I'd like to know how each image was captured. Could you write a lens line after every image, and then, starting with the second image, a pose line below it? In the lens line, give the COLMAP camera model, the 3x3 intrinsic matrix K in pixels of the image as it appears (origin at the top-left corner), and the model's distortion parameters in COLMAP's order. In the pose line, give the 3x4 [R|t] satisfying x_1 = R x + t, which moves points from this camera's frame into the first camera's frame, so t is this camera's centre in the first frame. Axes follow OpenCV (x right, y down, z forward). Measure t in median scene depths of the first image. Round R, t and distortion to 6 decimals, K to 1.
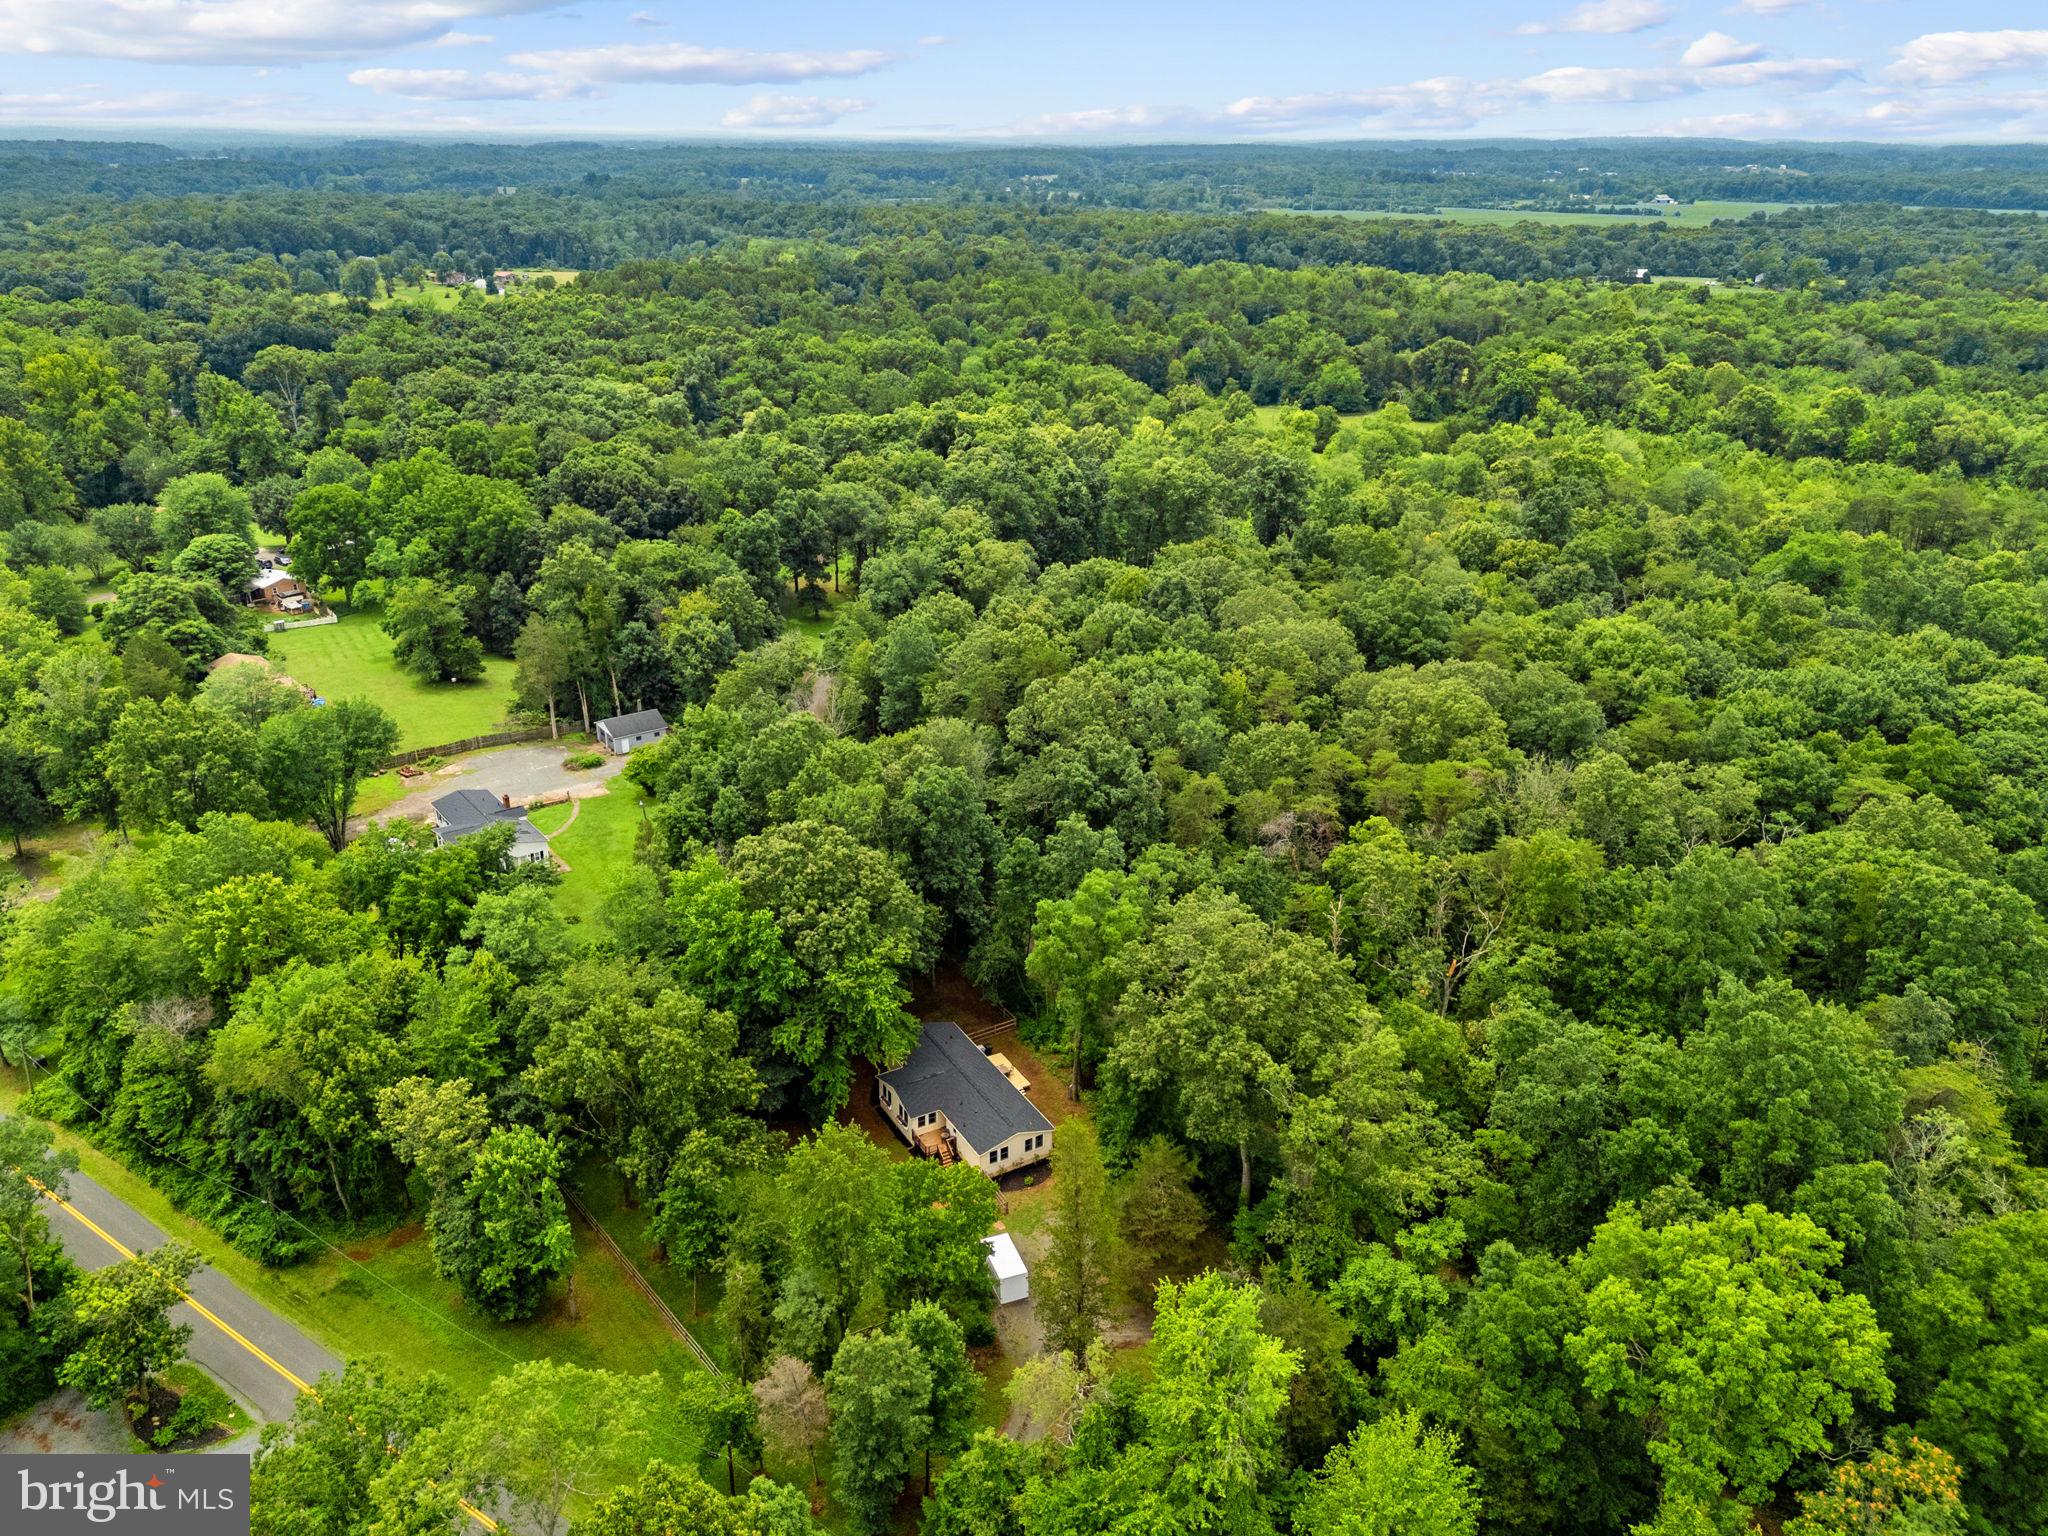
lens RADIAL K [[1537.5, 0, 1014.8], [0, 1537.5, 748.9], [0, 0, 1]] dist [0.070025, -0.066897]
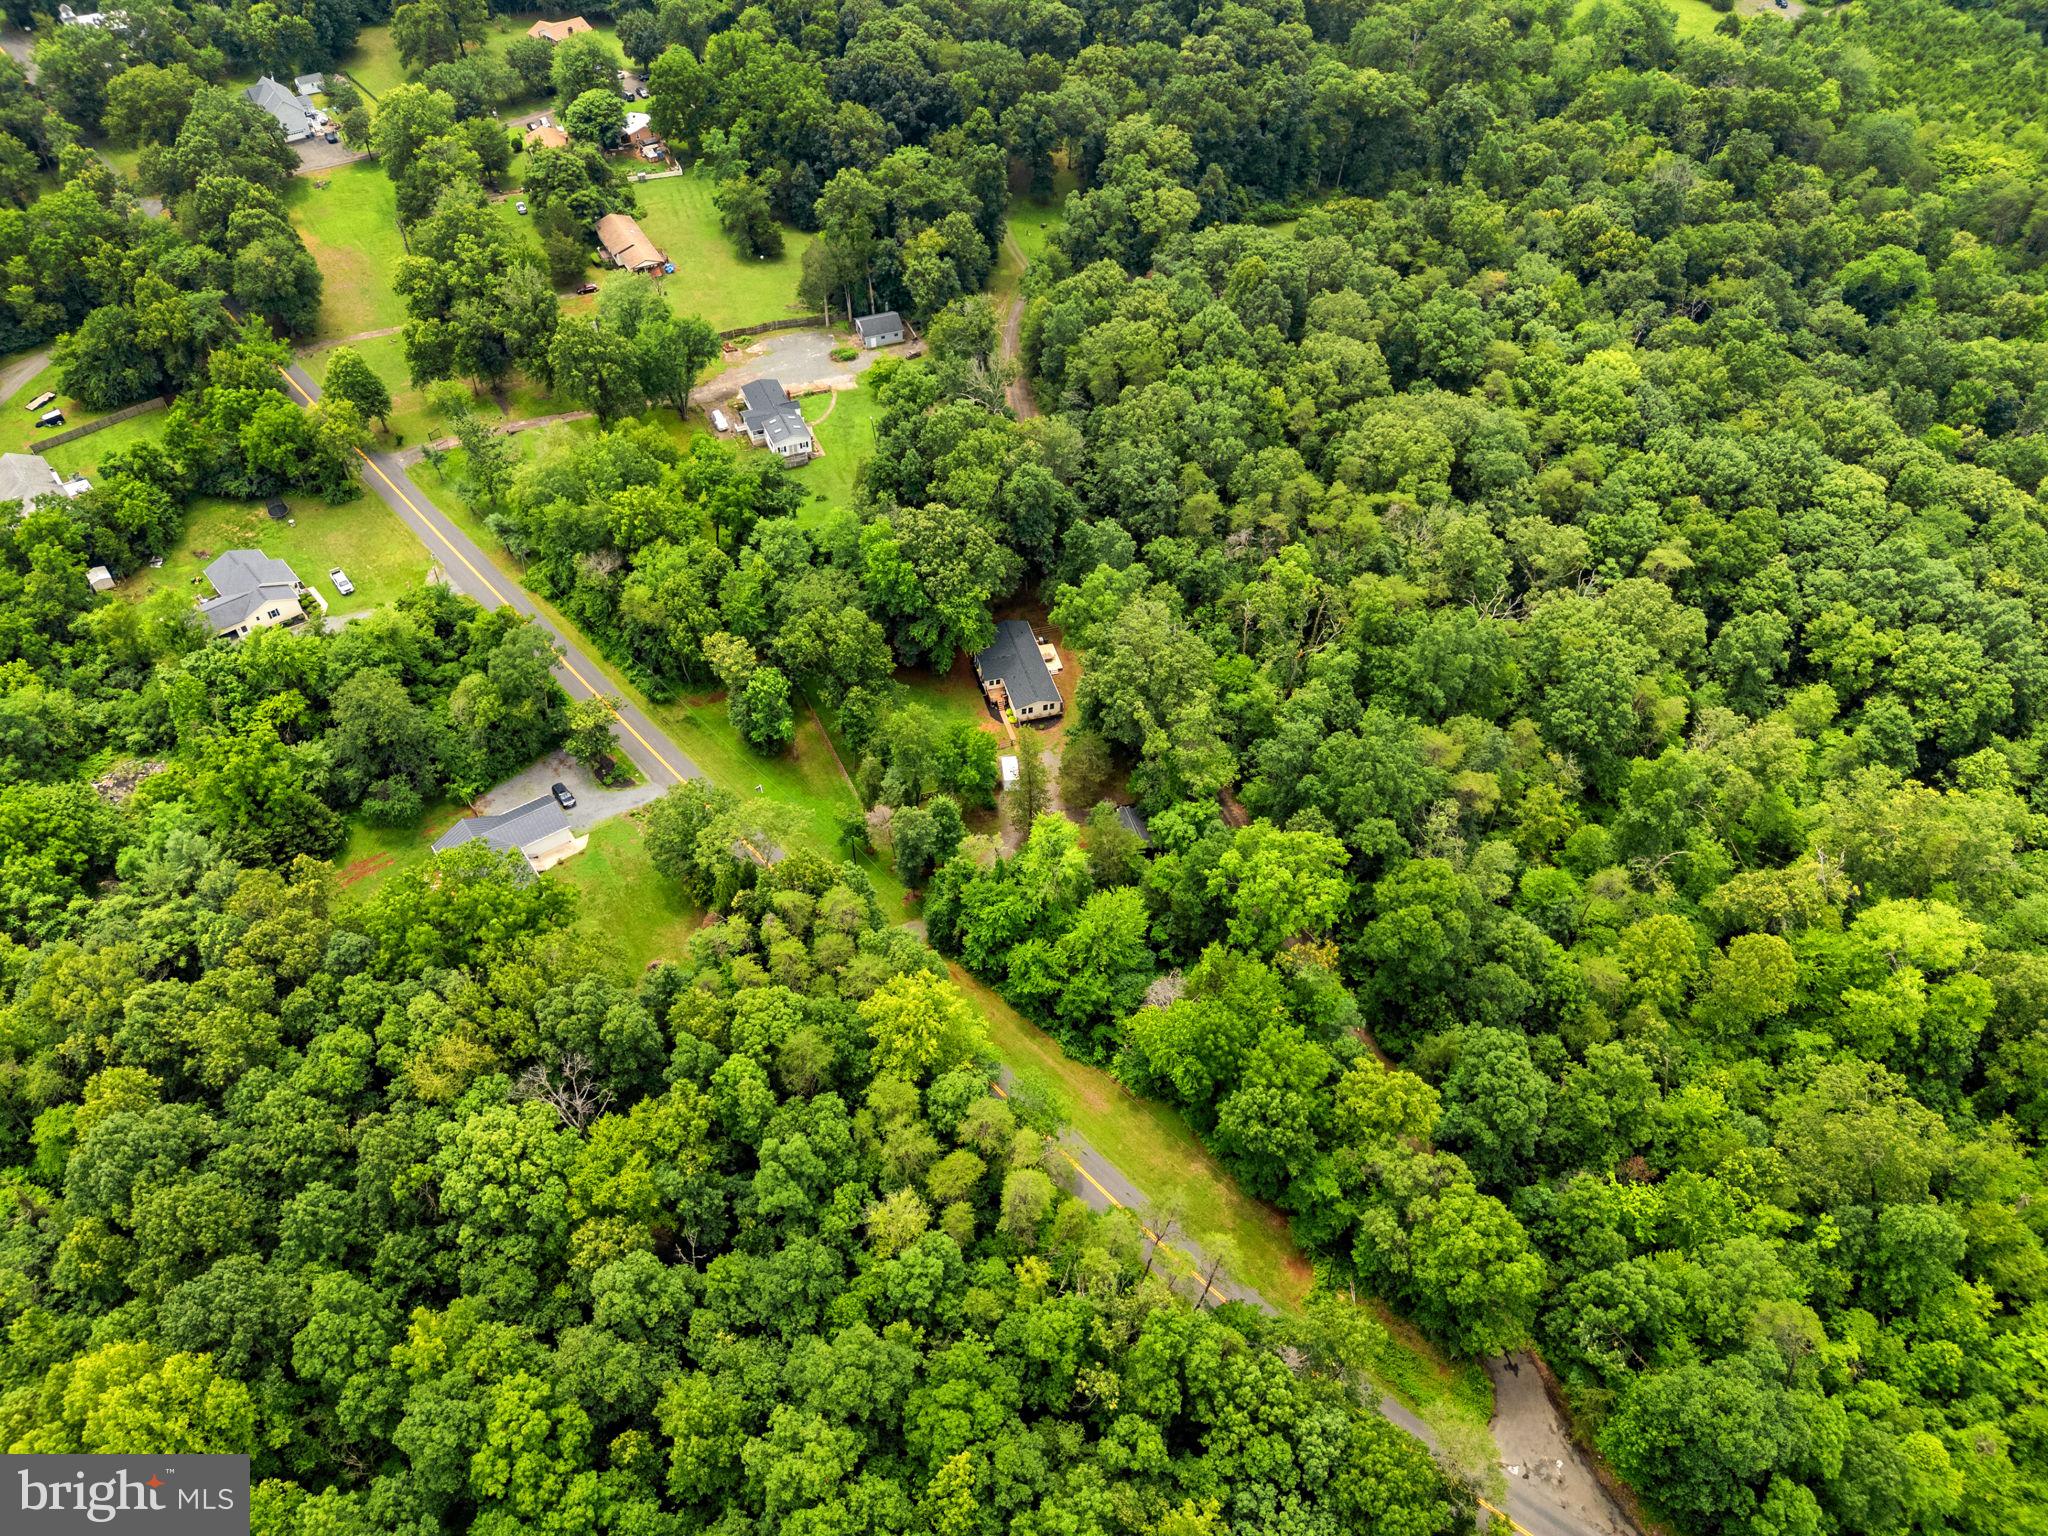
lens RADIAL K [[1537.5, 0, 1003.2], [0, 1537.5, 766.6], [0, 0, 1]] dist [0.070025, -0.066897]
pose [[0.970567, 0.178062, -0.162150, 0.259936], [-0.097103, 0.905485, 0.413121, -0.407257], [0.220386, -0.385216, 0.896124, -0.622062]]
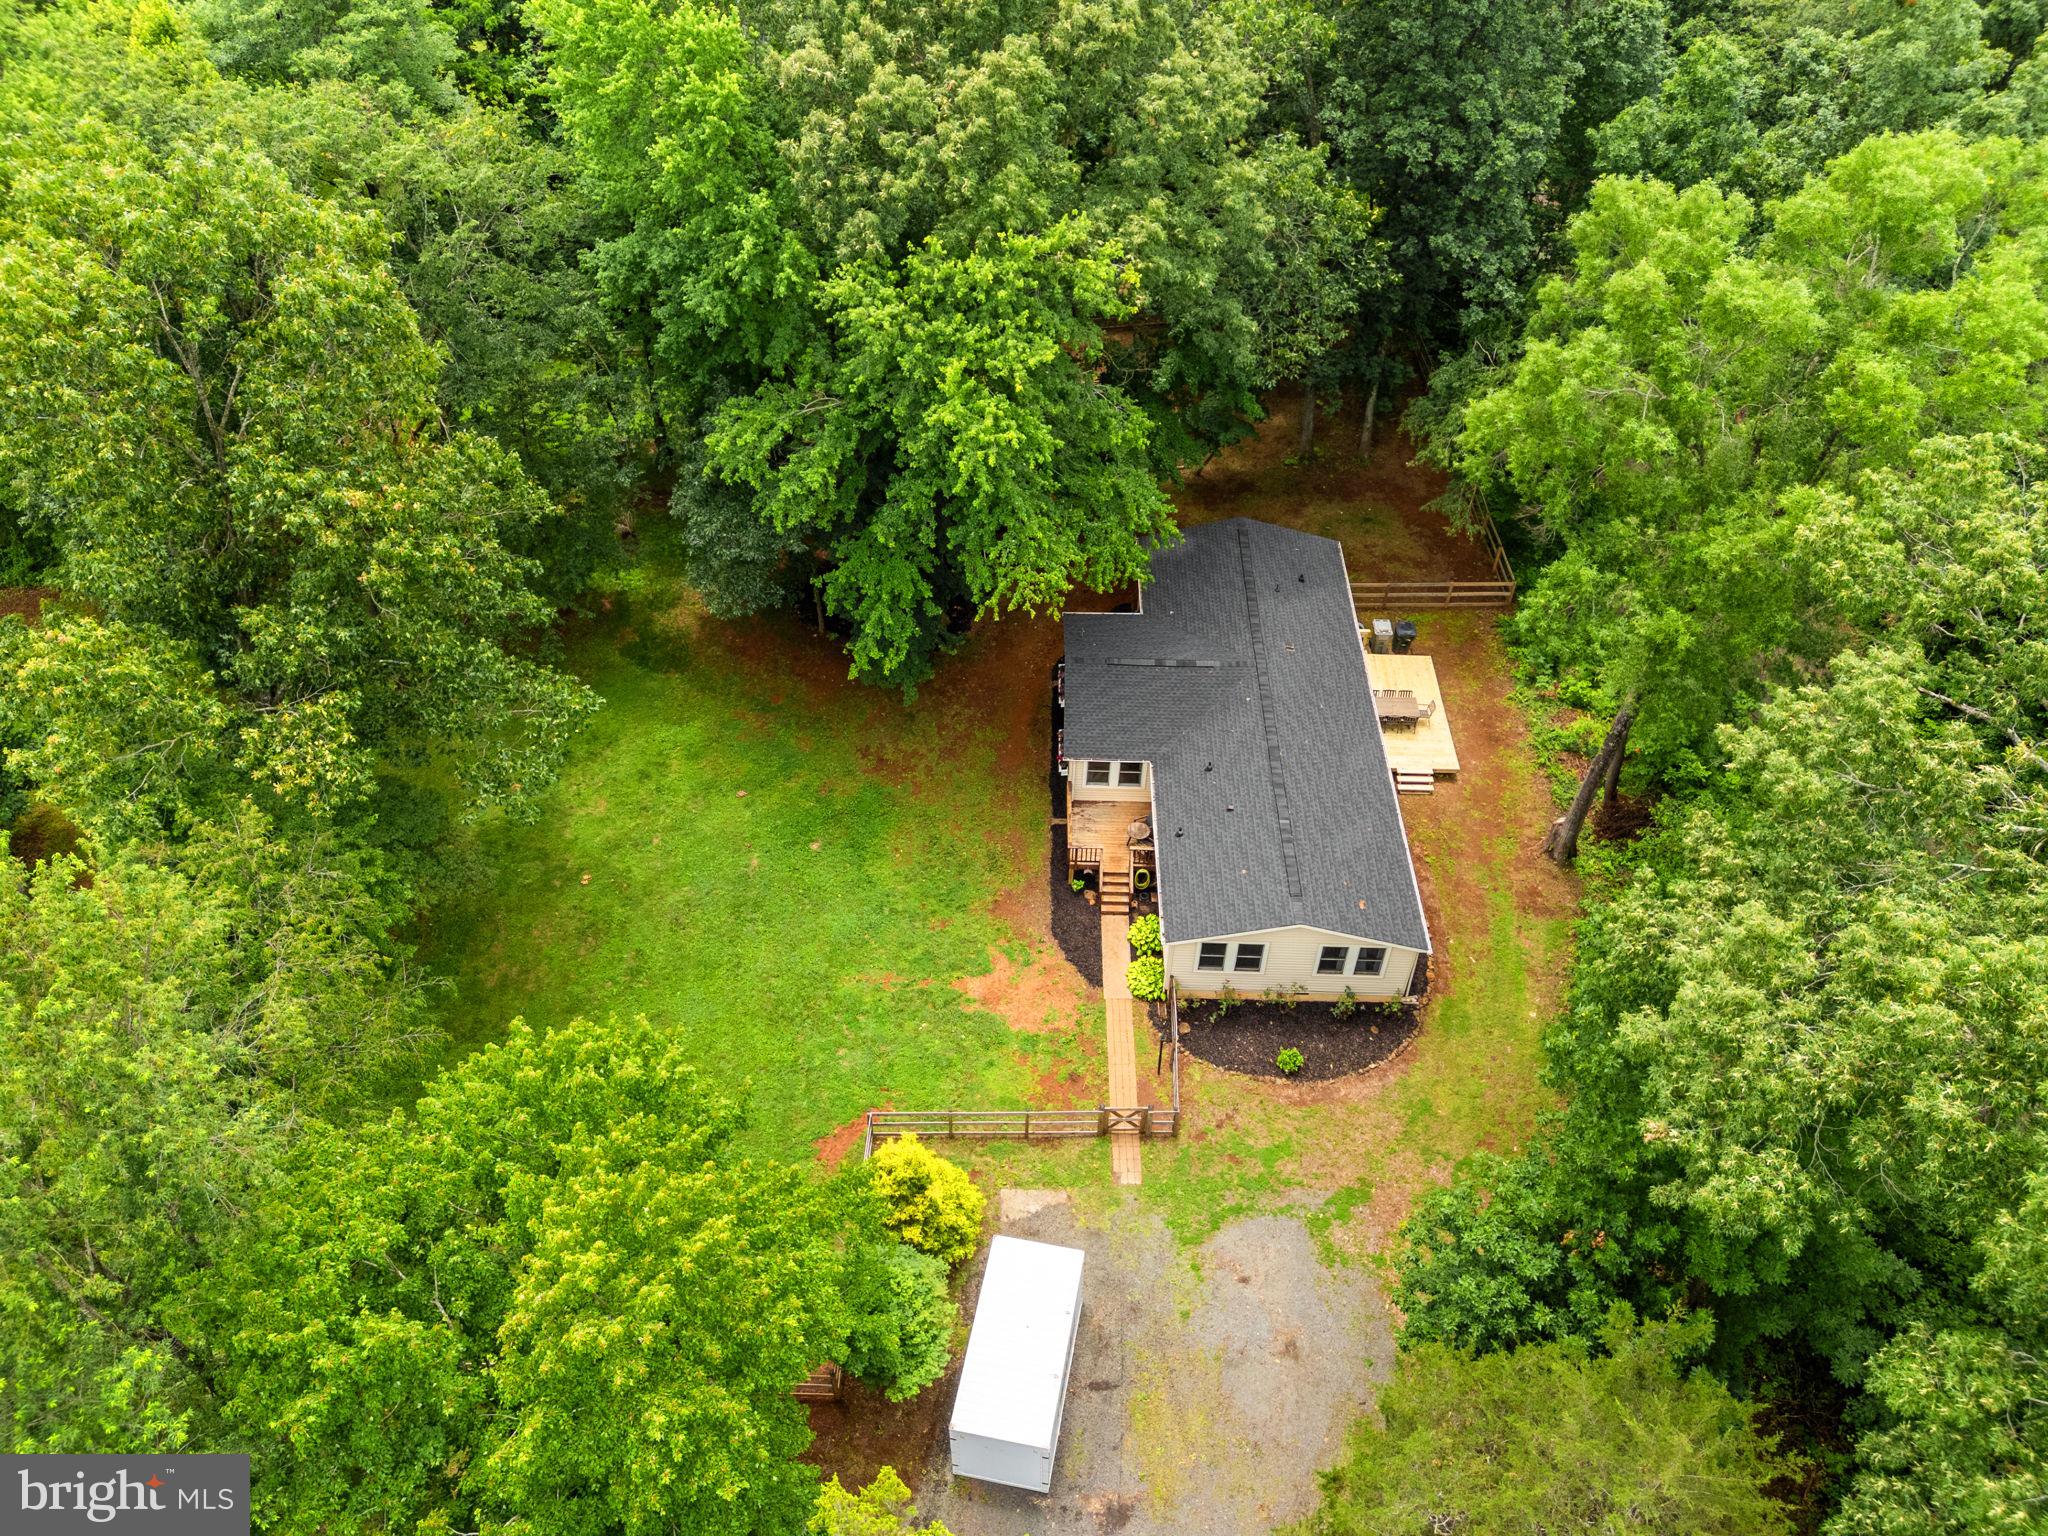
lens RADIAL K [[1537.5, 0, 1007.8], [0, 1537.5, 757.3], [0, 0, 1]] dist [0.070025, -0.066897]
pose [[0.861781, 0.359885, -0.357513, 0.051425], [-0.203565, 0.890872, 0.406090, 0.095974], [0.464644, -0.277183, 0.840997, 0.696500]]
